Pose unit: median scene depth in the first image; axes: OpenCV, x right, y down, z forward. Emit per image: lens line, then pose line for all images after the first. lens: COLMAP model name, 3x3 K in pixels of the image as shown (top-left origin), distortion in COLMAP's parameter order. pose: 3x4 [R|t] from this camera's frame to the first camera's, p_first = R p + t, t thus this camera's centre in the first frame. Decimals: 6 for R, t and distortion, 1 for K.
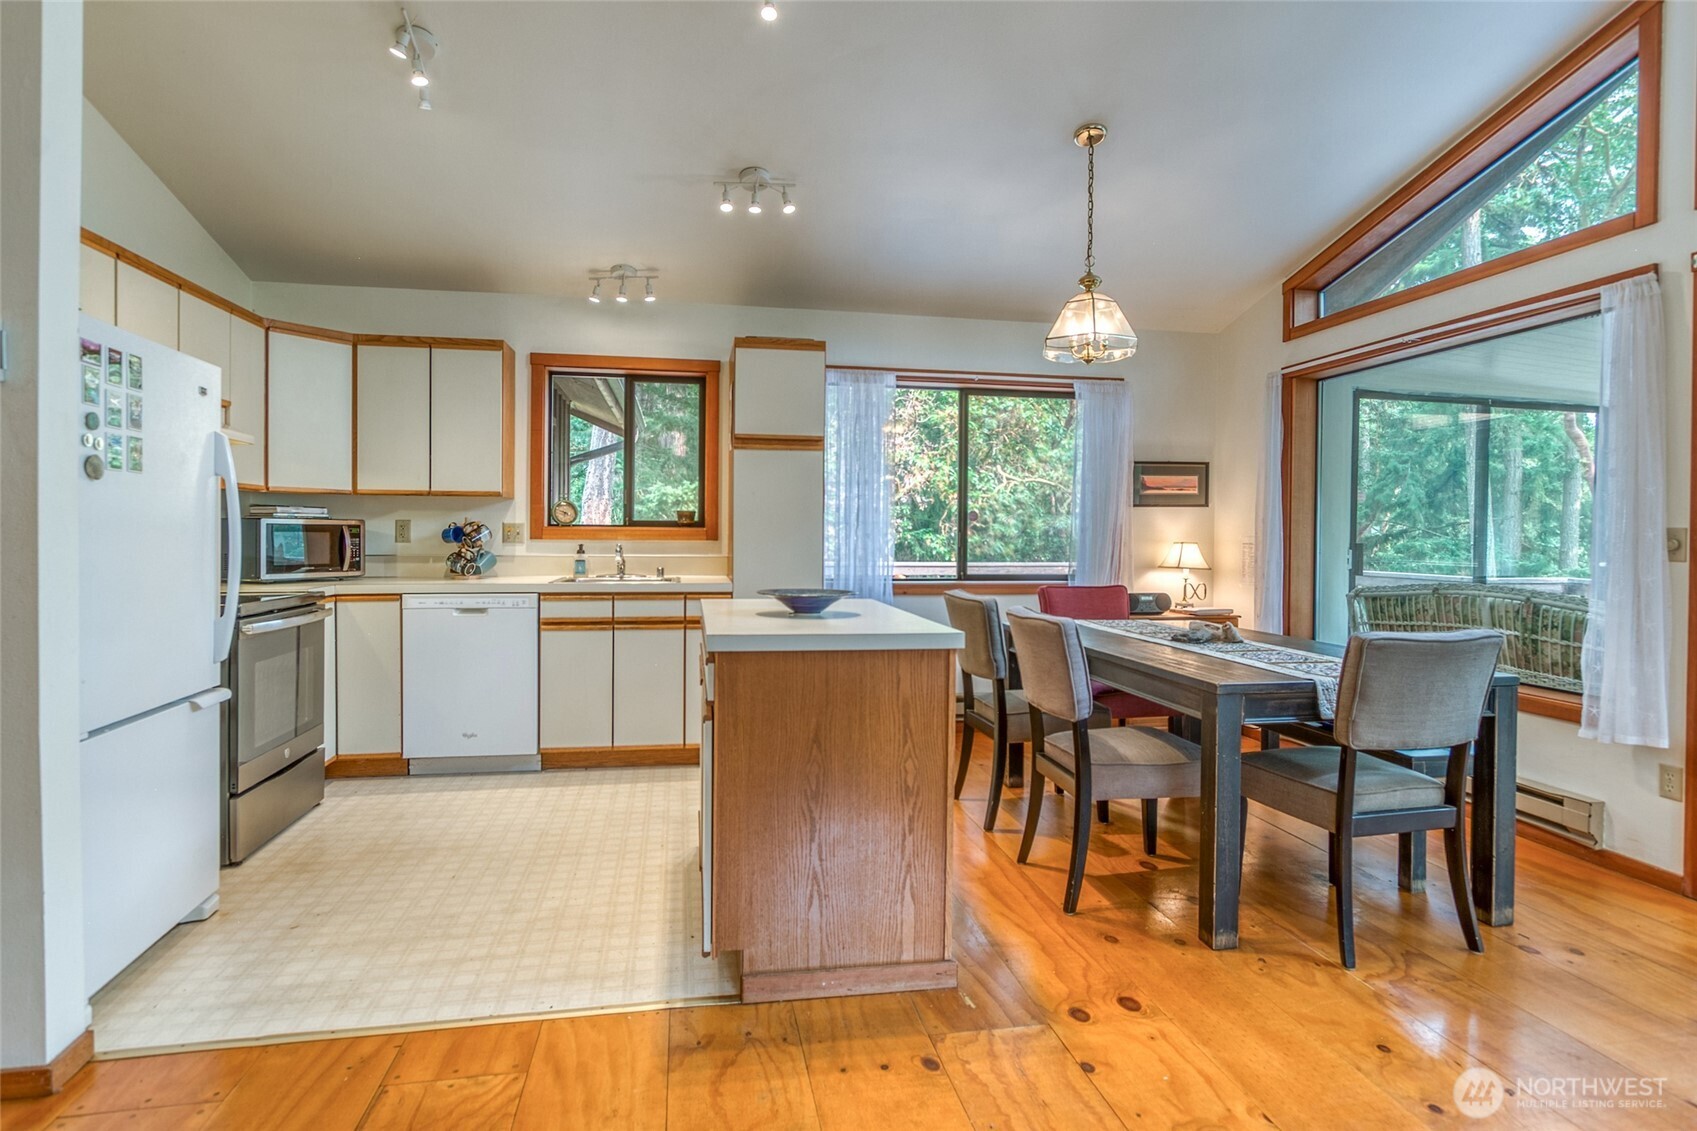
lens RADIAL K [[886.1, 0, 824.4], [0, 886.1, 537.2], [0, 0, 1]] dist [-0.032253, 0.016887]
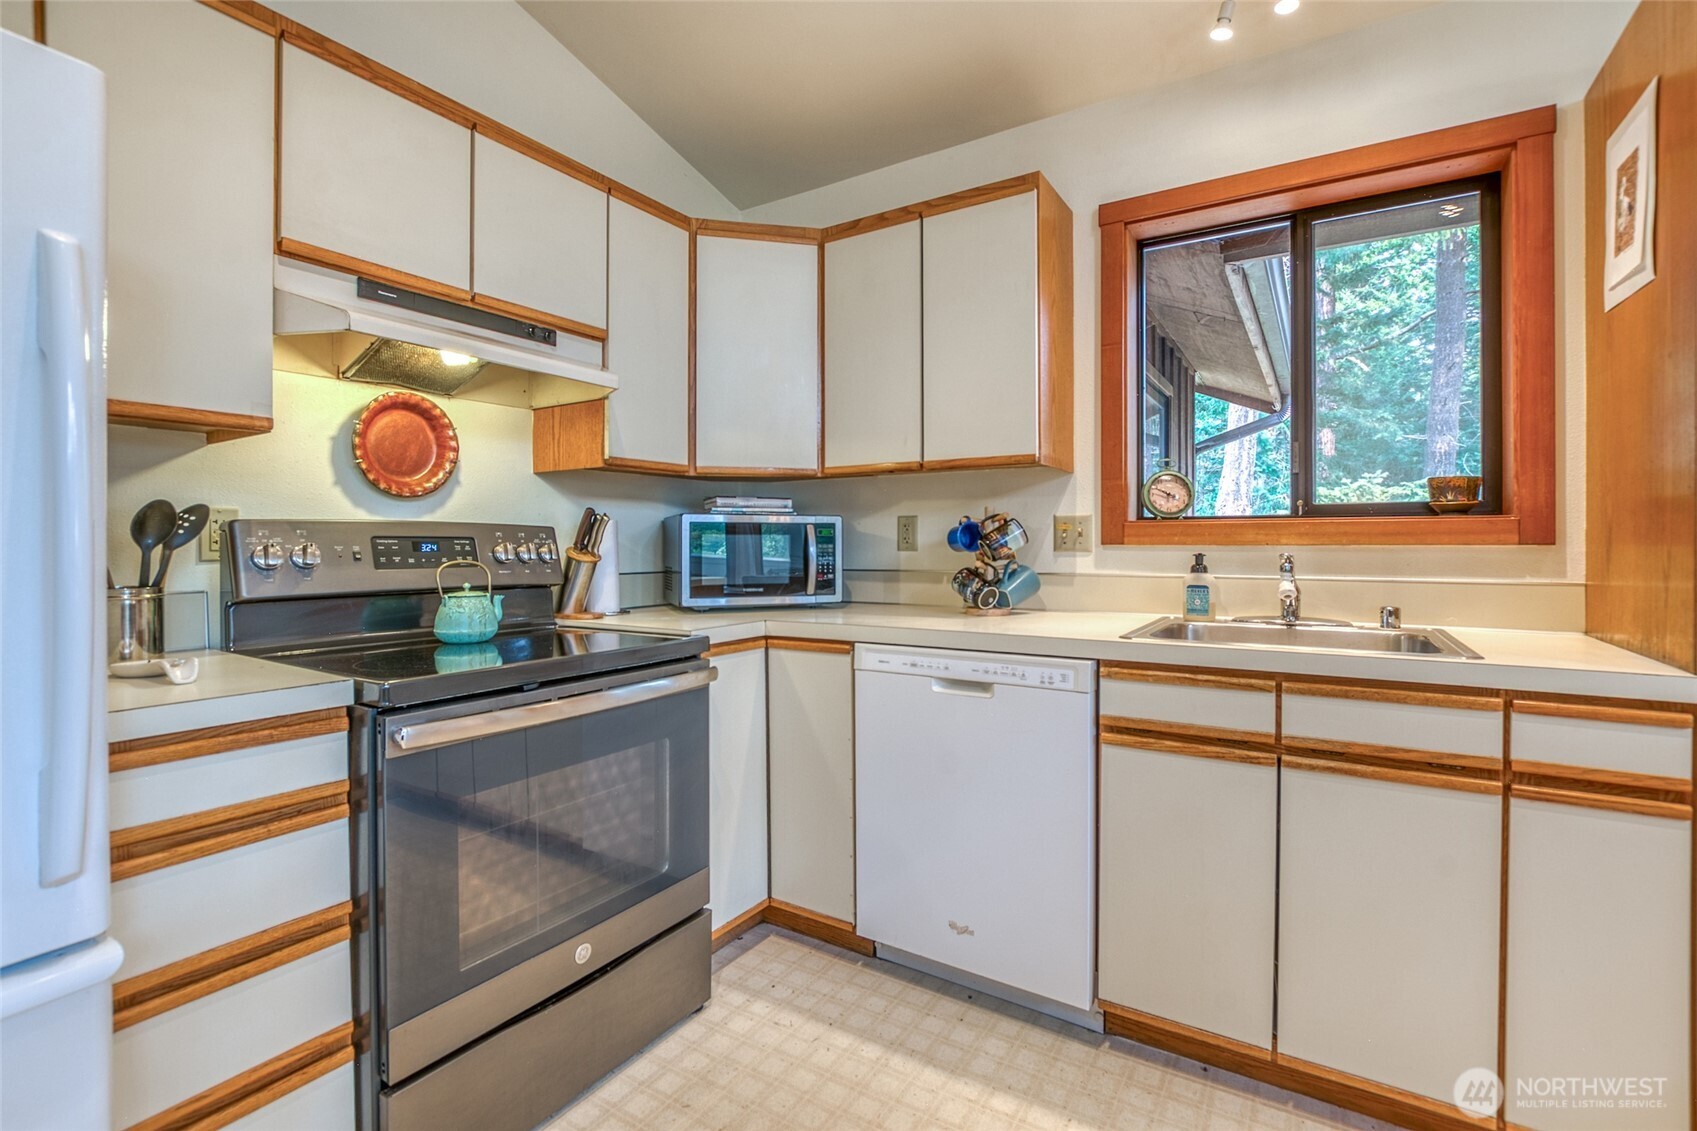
lens RADIAL K [[732.6, 0, 865.3], [0, 732.6, 546.8], [0, 0, 1]] dist [-0.012722, 0.000235]
pose [[0.751597, -0.005621, -0.659598, -0.144418], [0.003842, 0.999984, -0.004145, 0.005060], [0.659611, 0.000581, 0.751607, 0.563389]]
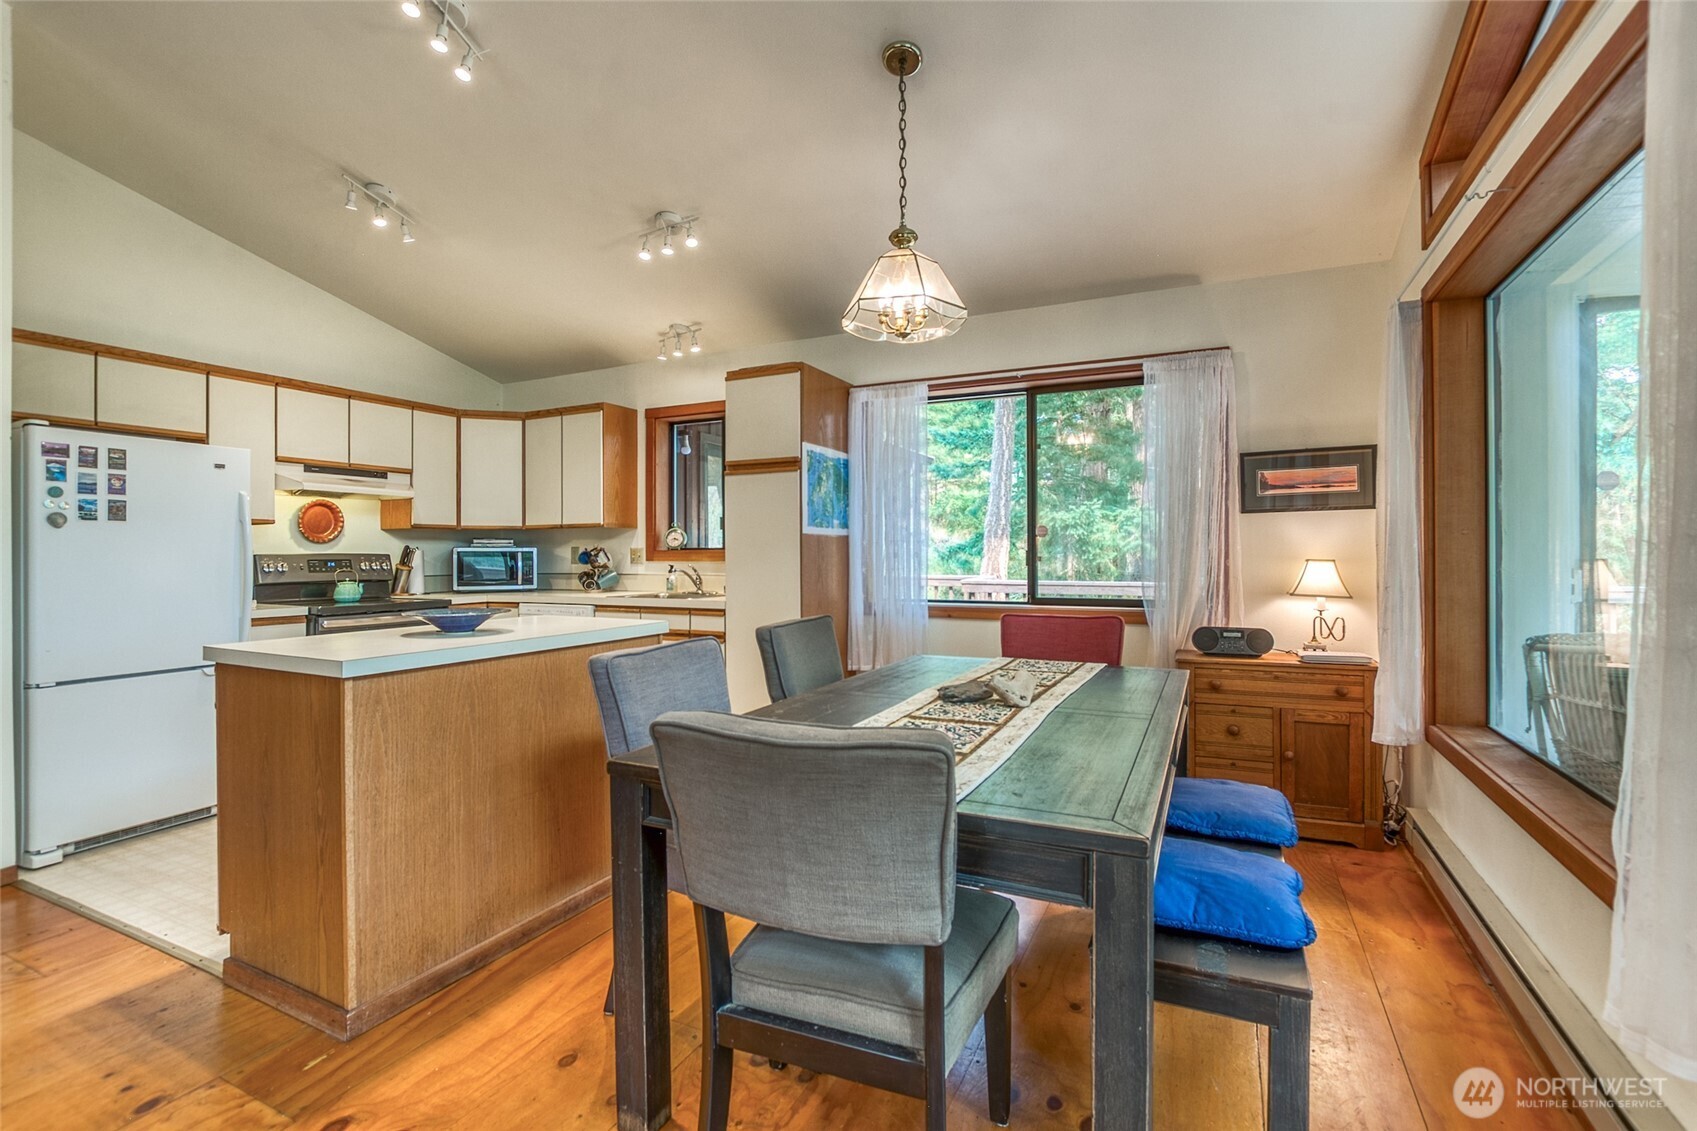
lens RADIAL K [[737.4, 0, 863.2], [0, 737.4, 552.8], [0, 0, 1]] dist [-0.019643, 0.000463]
pose [[0.817351, -0.012357, -0.576008, 0.506870], [0.009083, 0.999922, -0.008562, 0.002625], [0.576069, 0.001766, 0.817399, 0.335210]]
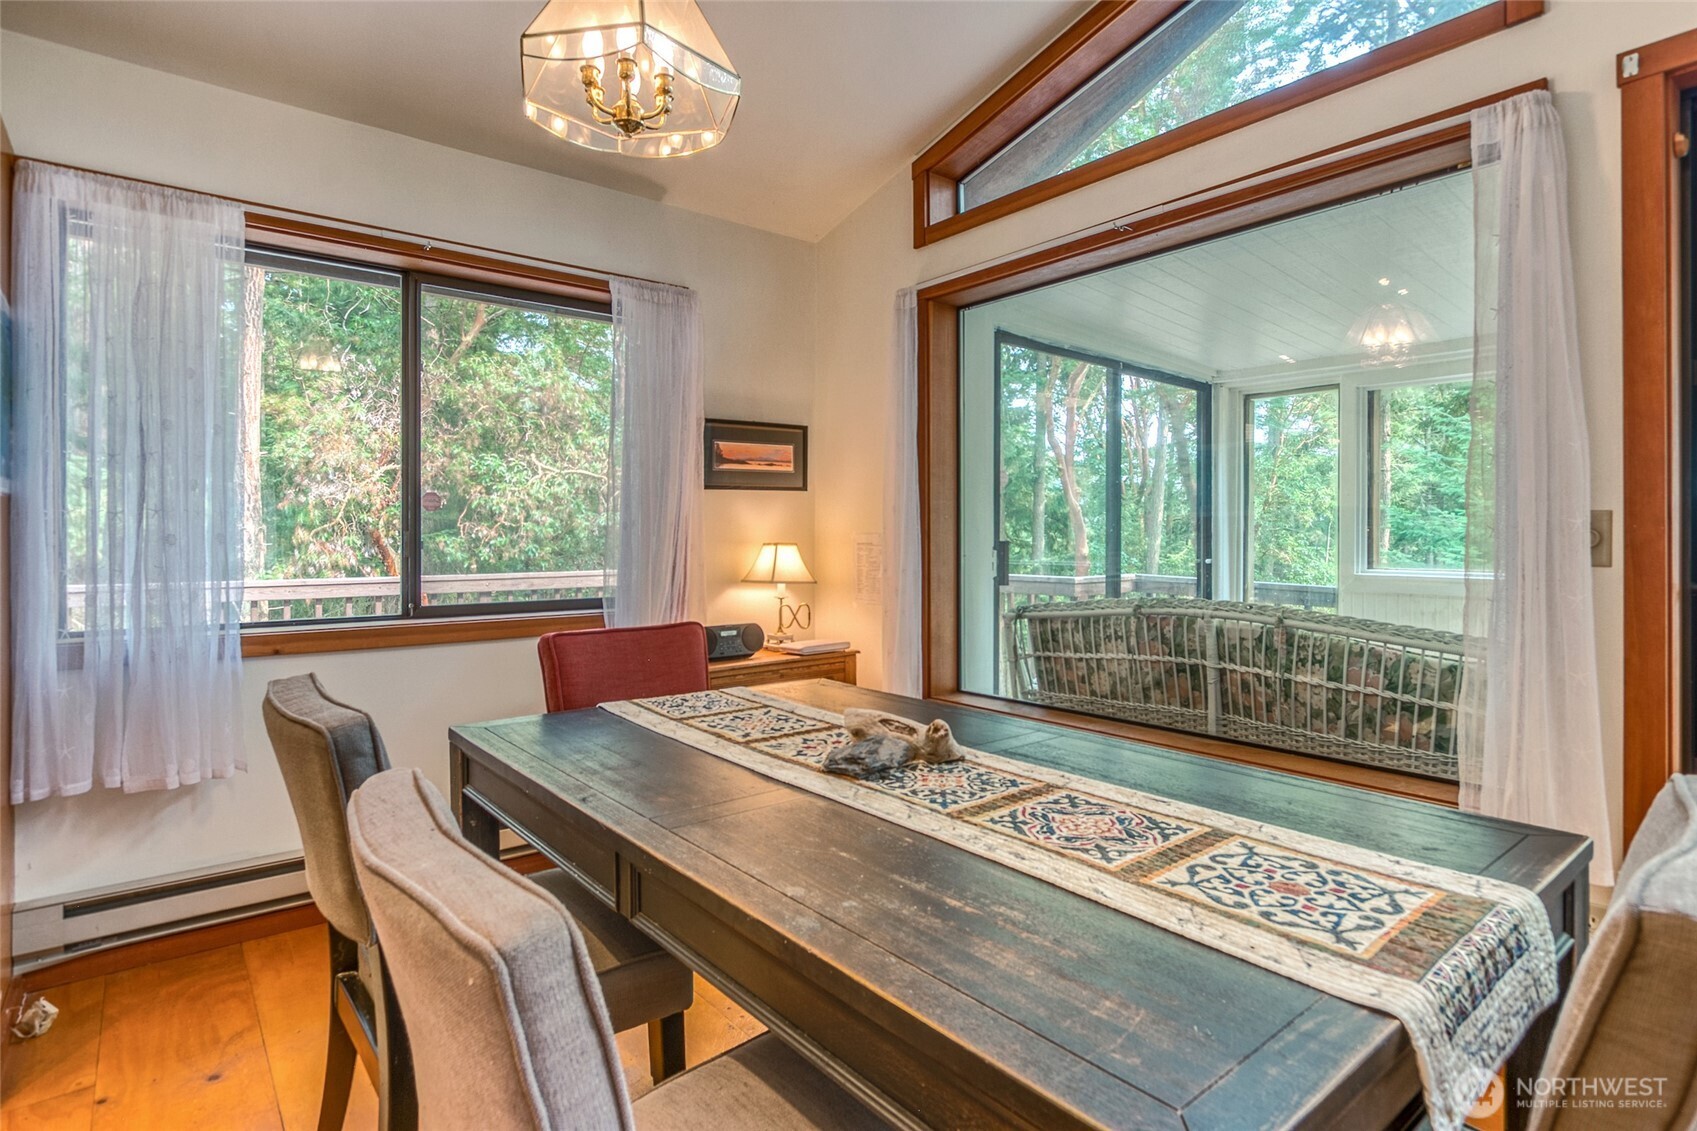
lens RADIAL K [[886.1, 0, 824.4], [0, 886.1, 537.2], [0, 0, 1]] dist [-0.032253, 0.016887]
pose [[0.878559, -0.012134, 0.477480, 0.135601], [0.012381, 0.999920, 0.002630, -0.000037], [-0.477473, 0.003601, 0.878639, 0.448164]]
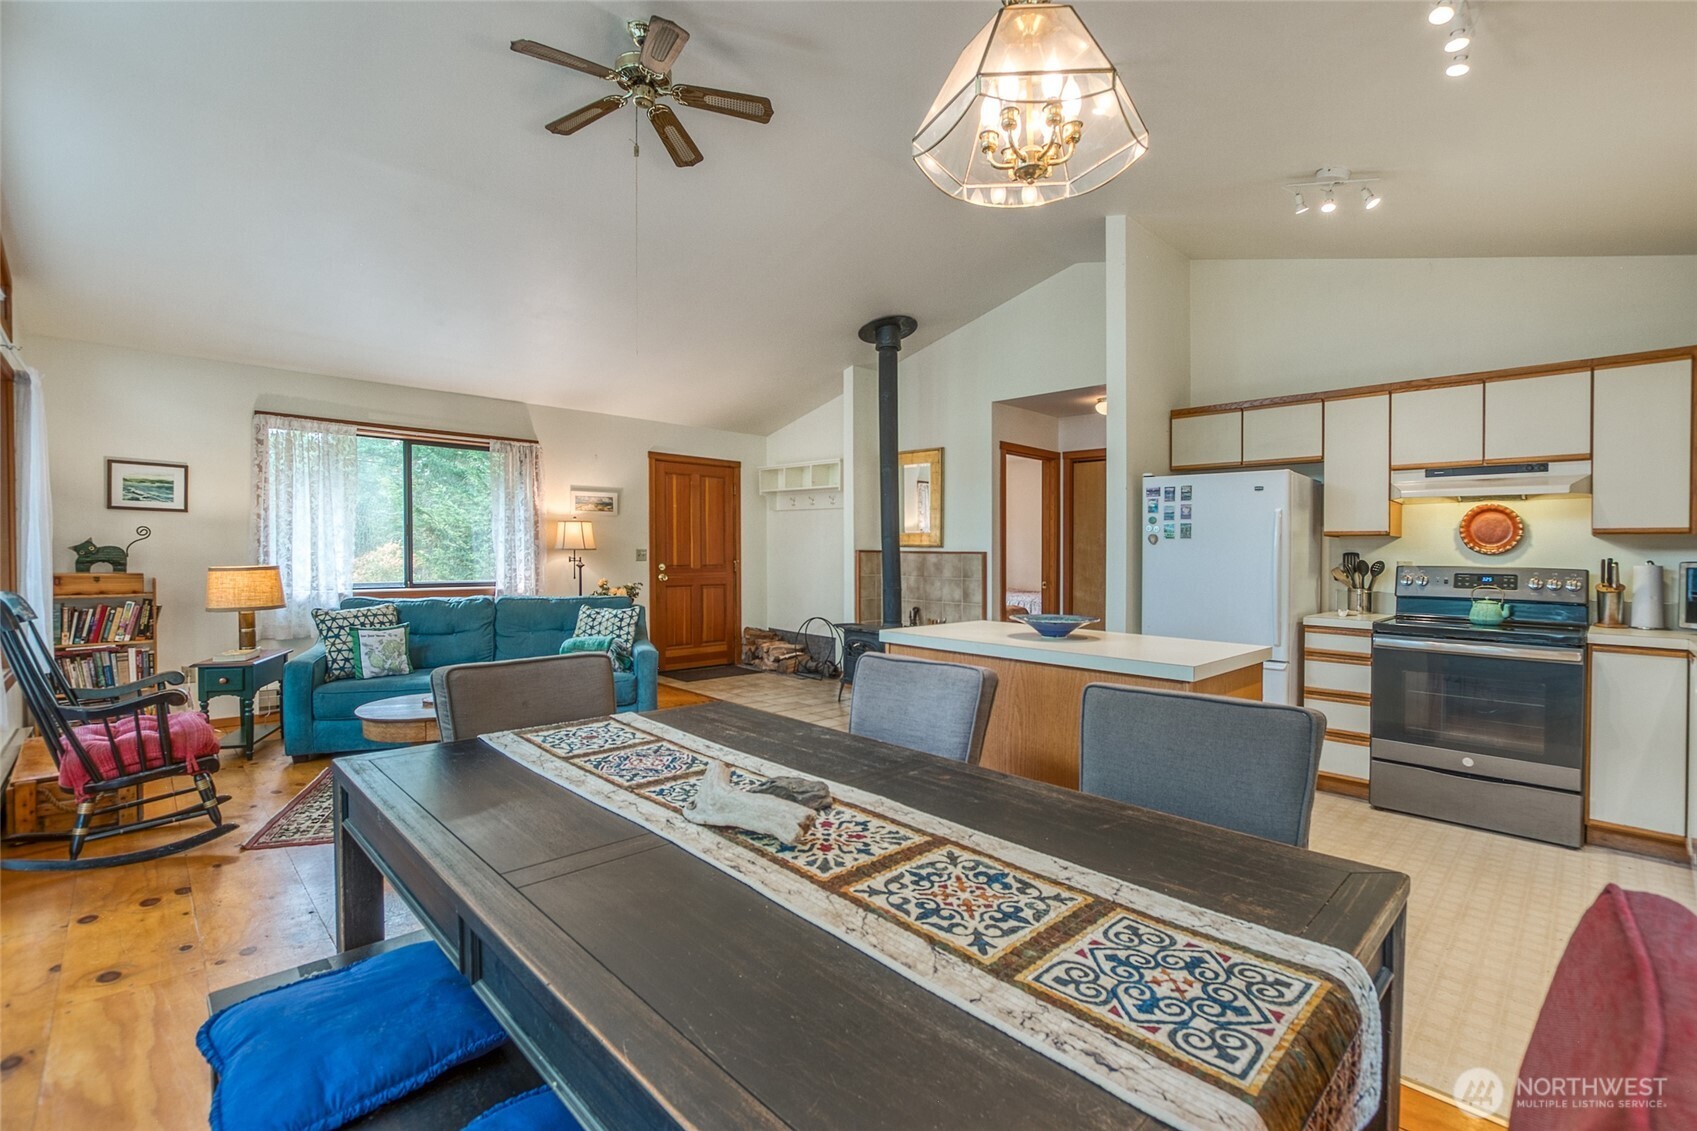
lens RADIAL K [[761.0, 0, 846.7], [0, 761.0, 557.1], [0, 0, 1]] dist [-0.015341, 0.000380]
pose [[-0.826240, -0.015068, -0.563117, 0.452572], [-0.022519, 0.999727, 0.006290, -0.010713], [0.562869, 0.017878, -0.826353, 0.974736]]
